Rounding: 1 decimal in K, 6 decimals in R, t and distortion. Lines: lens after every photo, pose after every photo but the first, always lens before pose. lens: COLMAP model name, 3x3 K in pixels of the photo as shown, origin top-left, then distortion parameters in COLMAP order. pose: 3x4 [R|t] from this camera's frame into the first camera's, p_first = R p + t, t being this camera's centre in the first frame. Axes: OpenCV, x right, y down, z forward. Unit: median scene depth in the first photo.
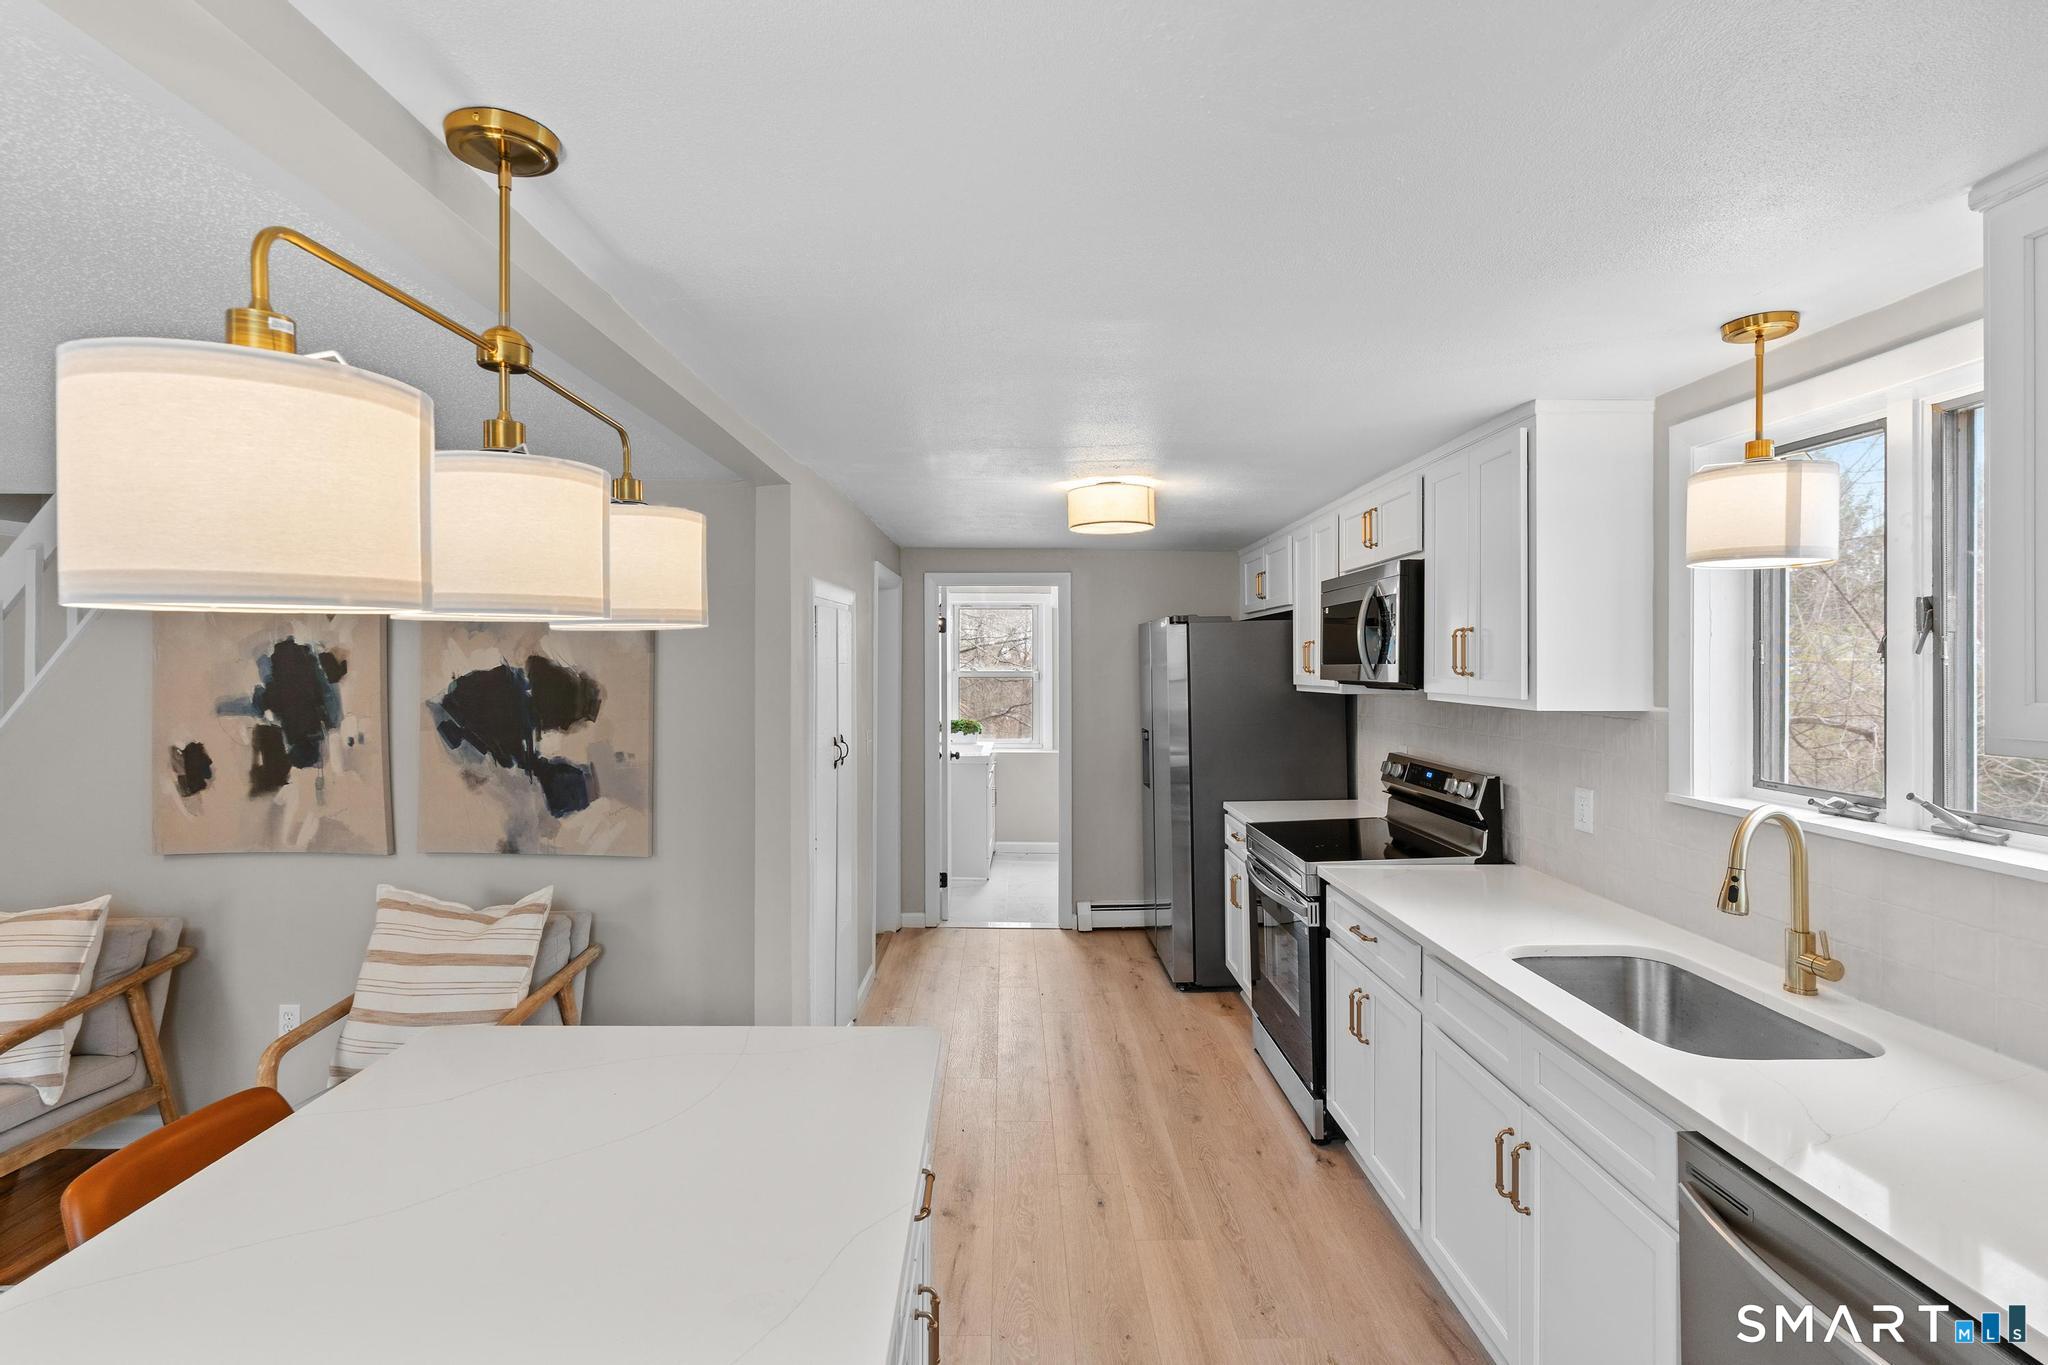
lens RADIAL K [[945.0, 0, 1016.3], [0, 945.0, 662.4], [0, 0, 1]] dist [0.001948, 0.000320]
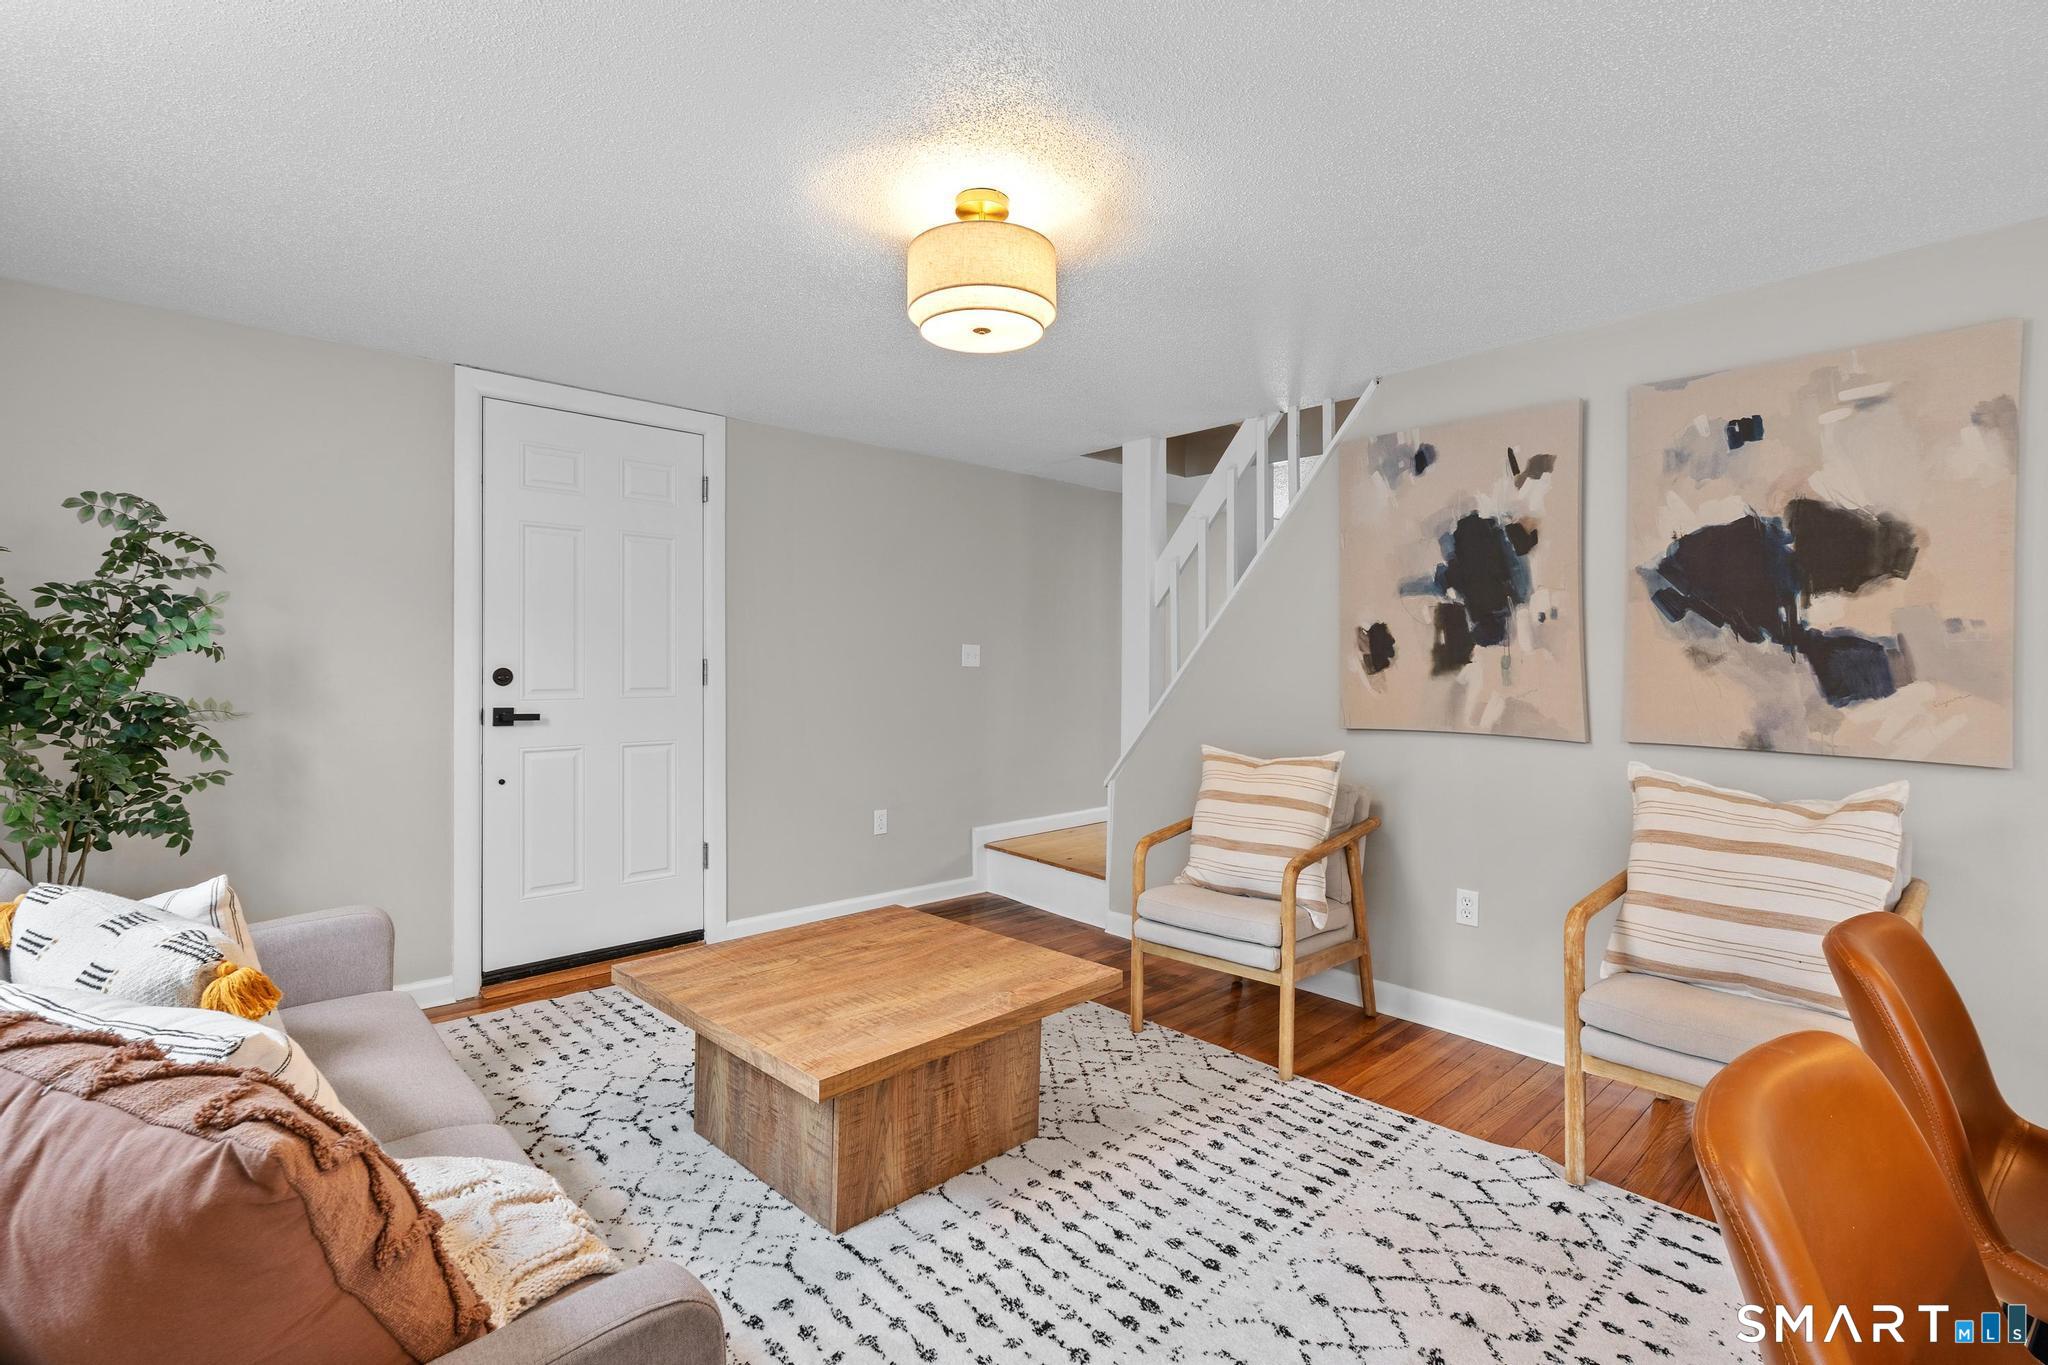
lens RADIAL K [[945.0, 0, 1009.6], [0, 945.0, 680.7], [0, 0, 1]] dist [0.001948, 0.000320]
pose [[0.683960, 0.013942, -0.729386, -0.385500], [-0.006222, 0.999892, 0.013279, 0.136649], [0.729493, -0.004544, 0.683973, -0.008557]]
